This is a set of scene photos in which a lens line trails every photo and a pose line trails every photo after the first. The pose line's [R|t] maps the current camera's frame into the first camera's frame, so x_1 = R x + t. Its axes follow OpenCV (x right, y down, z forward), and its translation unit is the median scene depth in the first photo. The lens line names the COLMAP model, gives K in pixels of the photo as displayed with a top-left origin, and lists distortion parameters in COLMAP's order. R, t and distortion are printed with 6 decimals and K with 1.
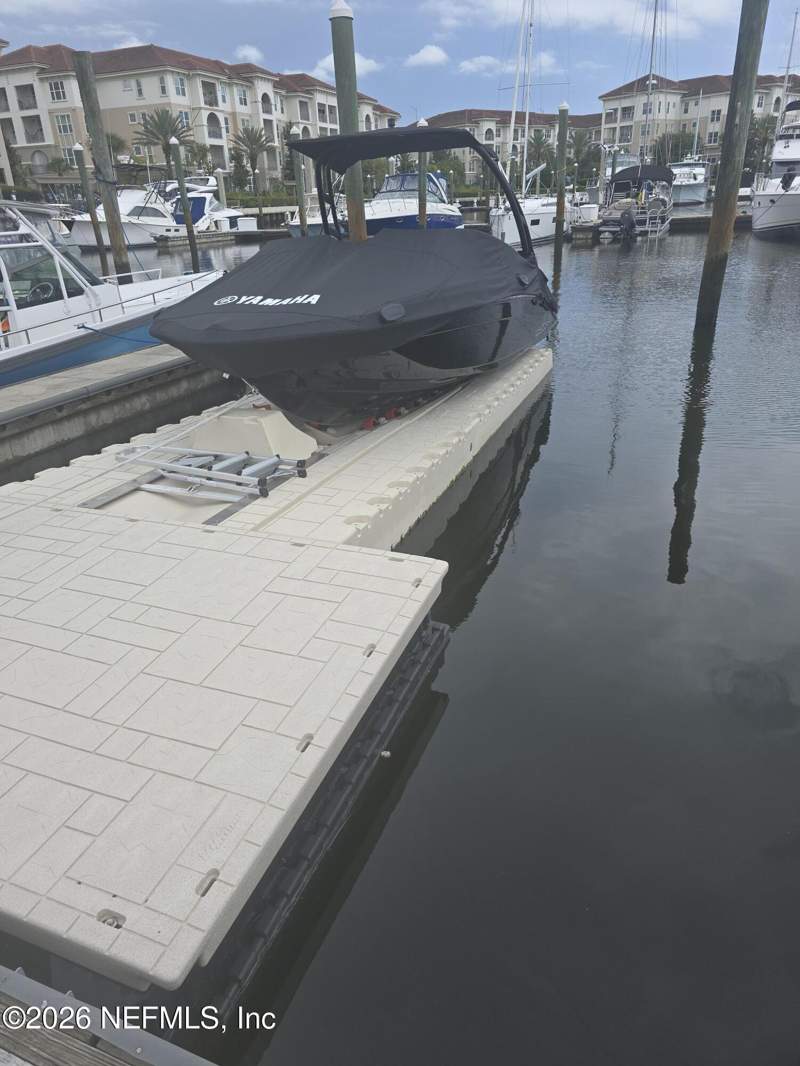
lens RADIAL K [[722.3, 0, 392.6], [0, 722.3, 528.1], [0, 0, 1]] dist [0.051379, -0.039685]
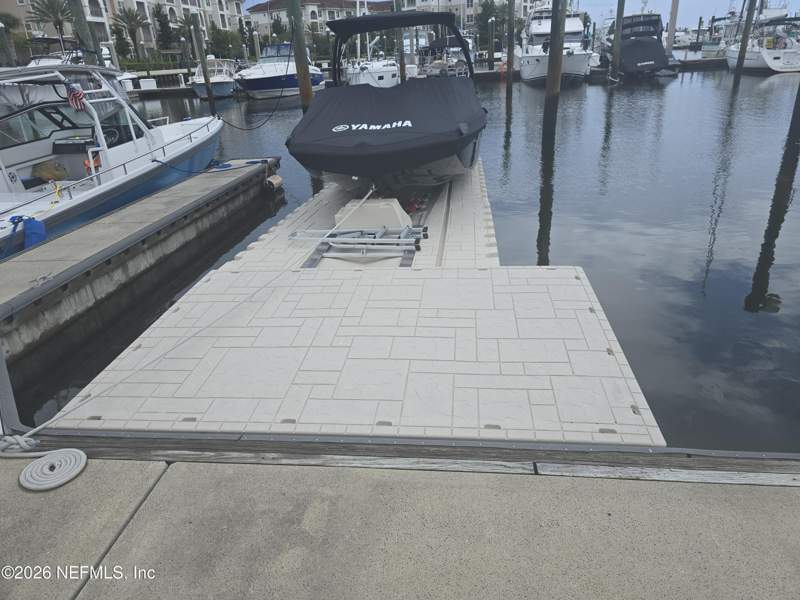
lens RADIAL K [[542.0, 0, 400.0], [0, 542.0, 300.0], [0, 0, 1]] dist [0.051379, -0.039685]
pose [[0.963394, -0.122252, 0.238594, -0.088455], [0.125711, 0.992067, 0.000724, 0.009671], [-0.236790, 0.029297, 0.971119, -0.018614]]
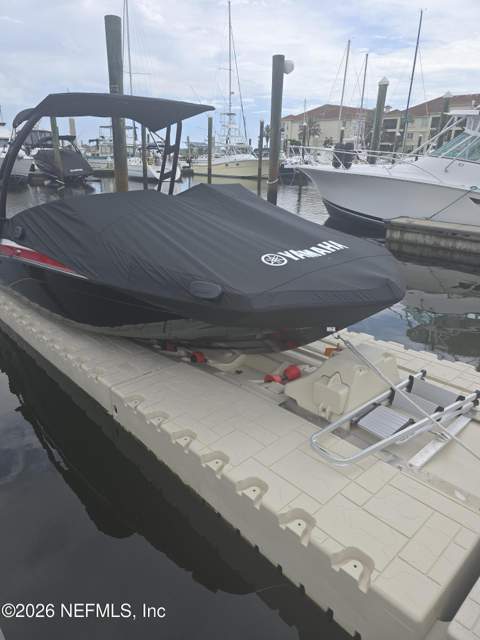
lens RADIAL K [[433.6, 0, 235.6], [0, 433.6, 317.1], [0, 0, 1]] dist [0.051379, -0.039685]
pose [[0.416397, -0.271934, 0.867563, -0.162811], [0.339430, 0.931725, 0.129132, -0.076849], [-0.843446, 0.240707, 0.480270, 0.181832]]
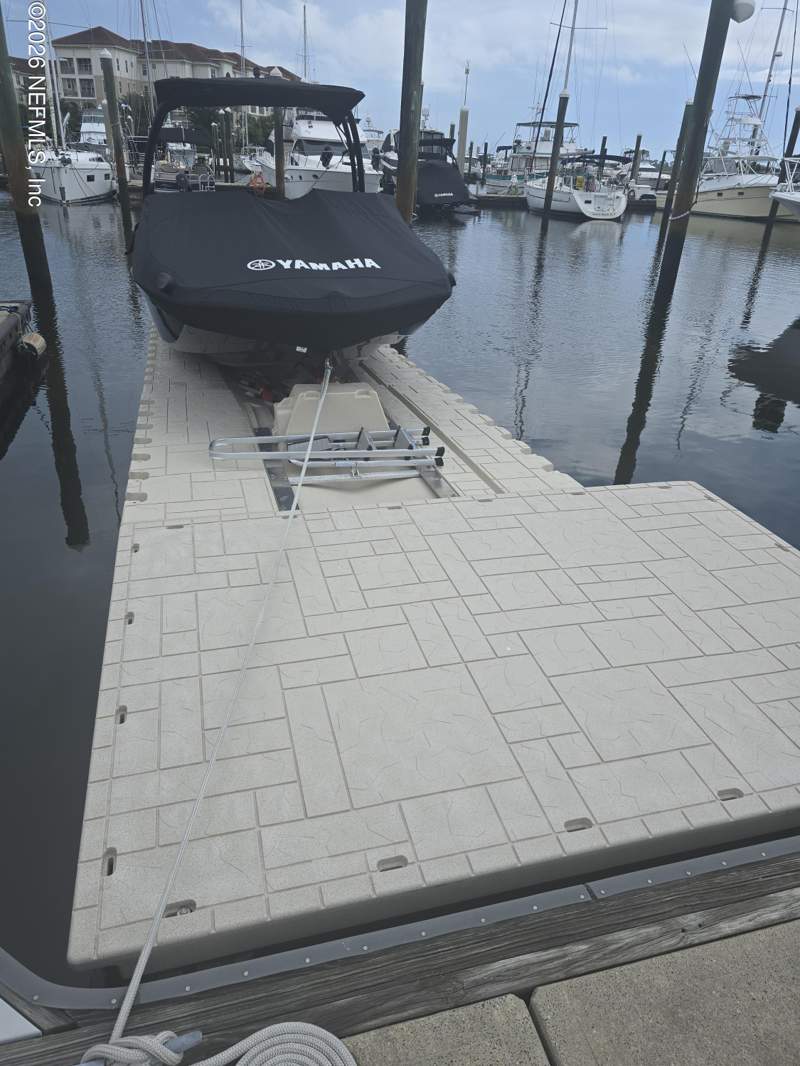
lens RADIAL K [[722.3, 0, 392.6], [0, 722.3, 528.1], [0, 0, 1]] dist [0.051379, -0.039685]
pose [[0.790805, -0.209240, 0.575192, -0.143359], [0.184578, 0.977528, 0.101832, -0.012811], [-0.583574, 0.025639, 0.811655, 0.041503]]
